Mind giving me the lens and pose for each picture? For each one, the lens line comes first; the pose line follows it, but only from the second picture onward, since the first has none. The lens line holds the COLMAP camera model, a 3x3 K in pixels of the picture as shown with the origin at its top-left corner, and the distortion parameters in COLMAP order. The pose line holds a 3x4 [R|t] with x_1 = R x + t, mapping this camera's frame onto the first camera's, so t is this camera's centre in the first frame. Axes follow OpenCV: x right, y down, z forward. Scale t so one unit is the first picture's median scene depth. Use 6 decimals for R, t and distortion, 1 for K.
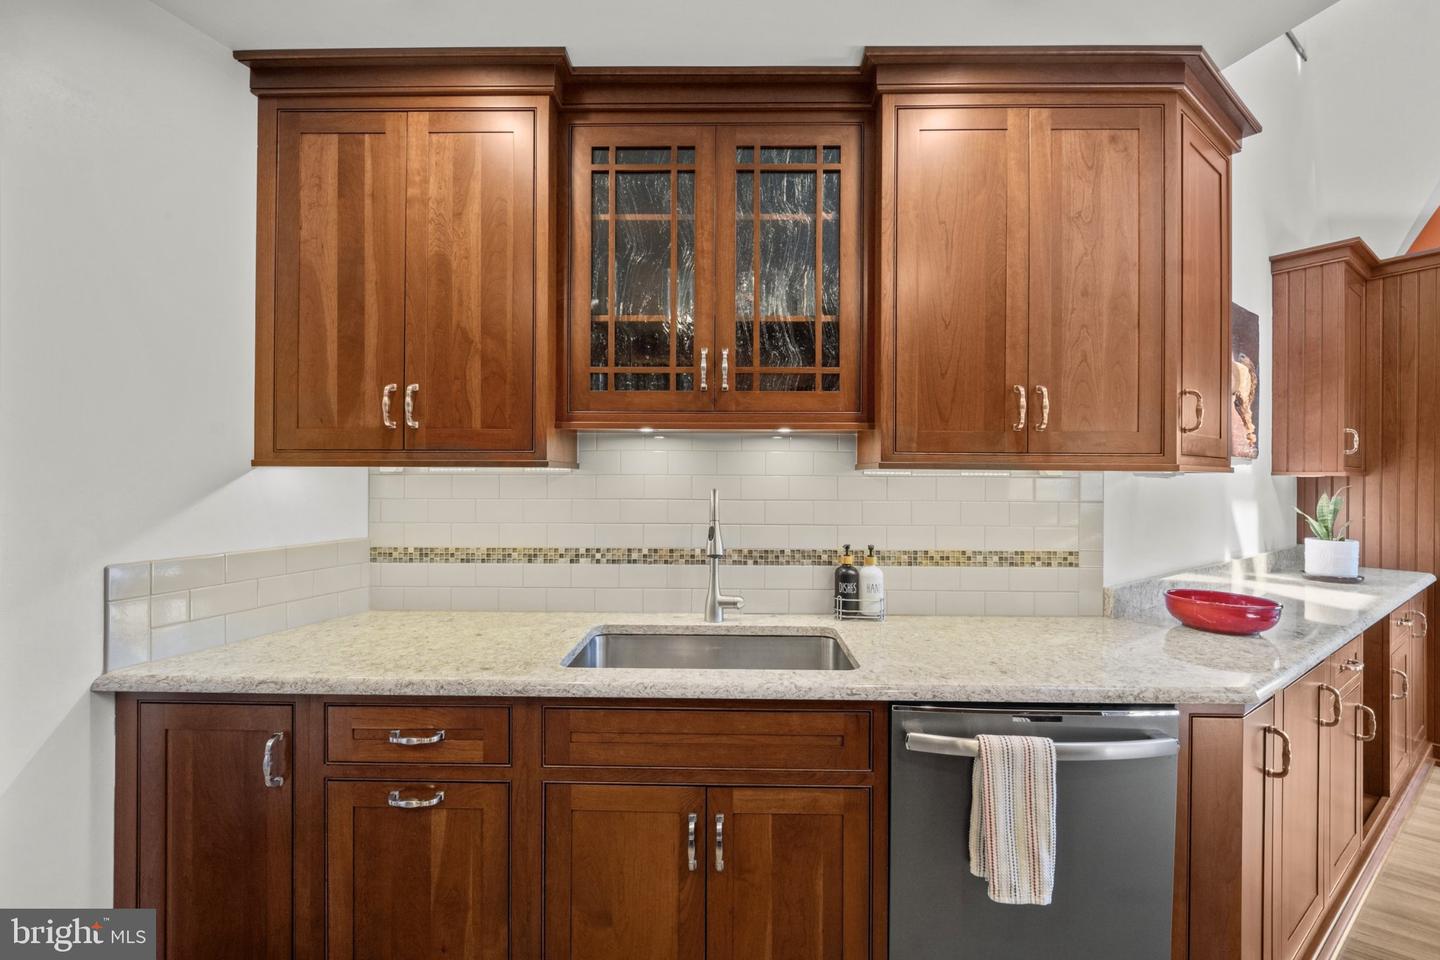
lens RADIAL K [[602.0, 0, 719.2], [0, 602.0, 472.3], [0, 0, 1]] dist [0.001198, 0.000131]
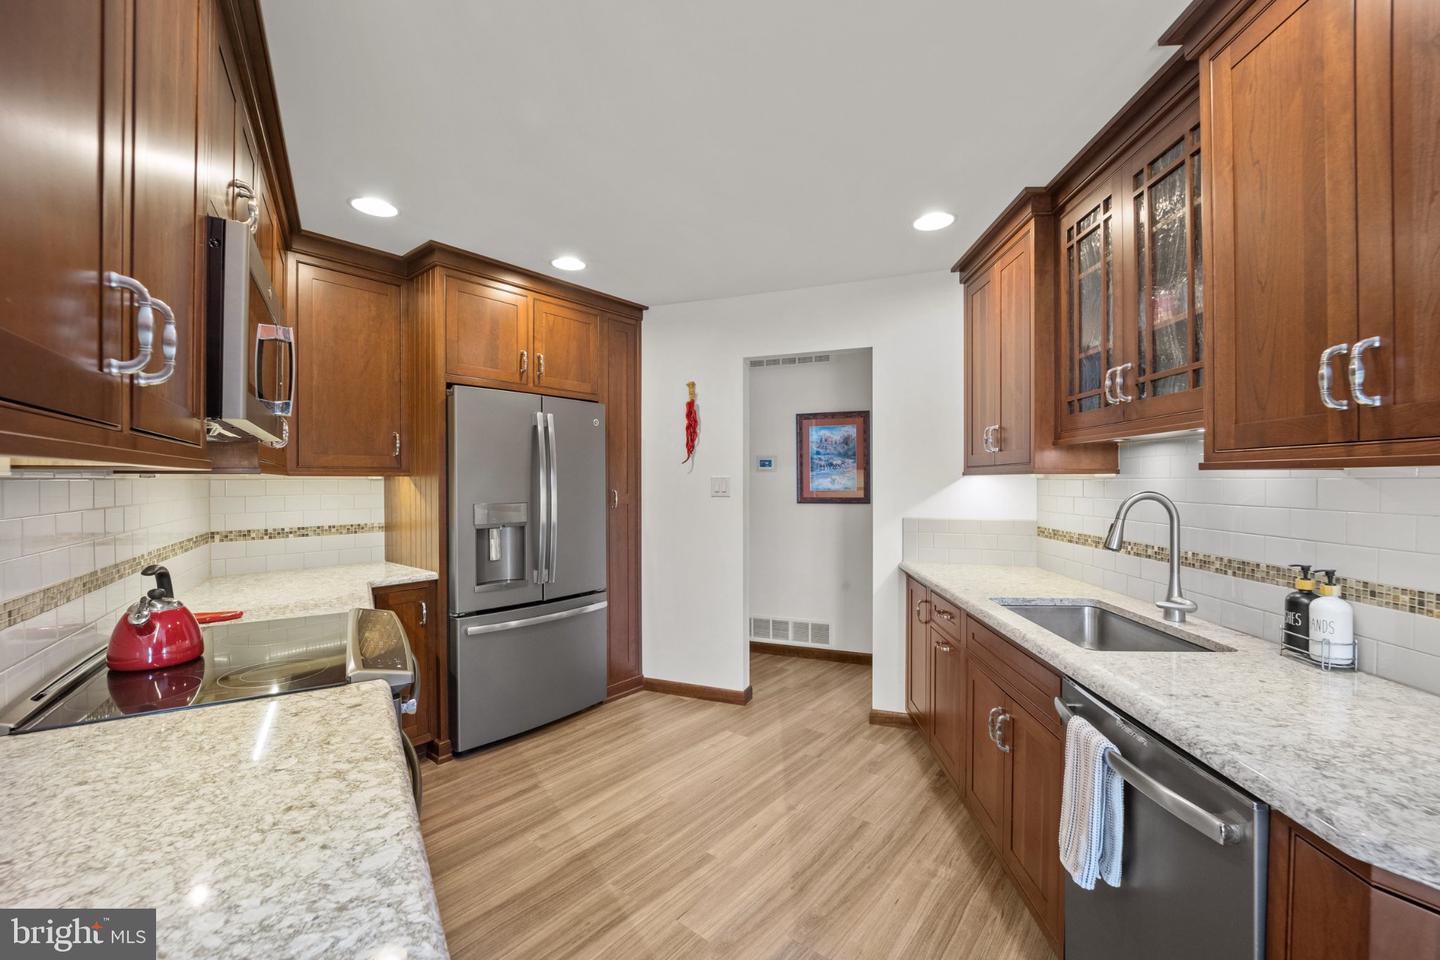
lens RADIAL K [[563.8, 0, 720.0], [0, 563.8, 480.0], [0, 0, 1]] dist [-0.000171, -0.000053]
pose [[-0.036759, -0.004785, -0.999313, 0.967296], [0.004155, 0.999979, -0.004941, 0.009189], [0.999316, -0.004334, -0.036738, 0.260536]]
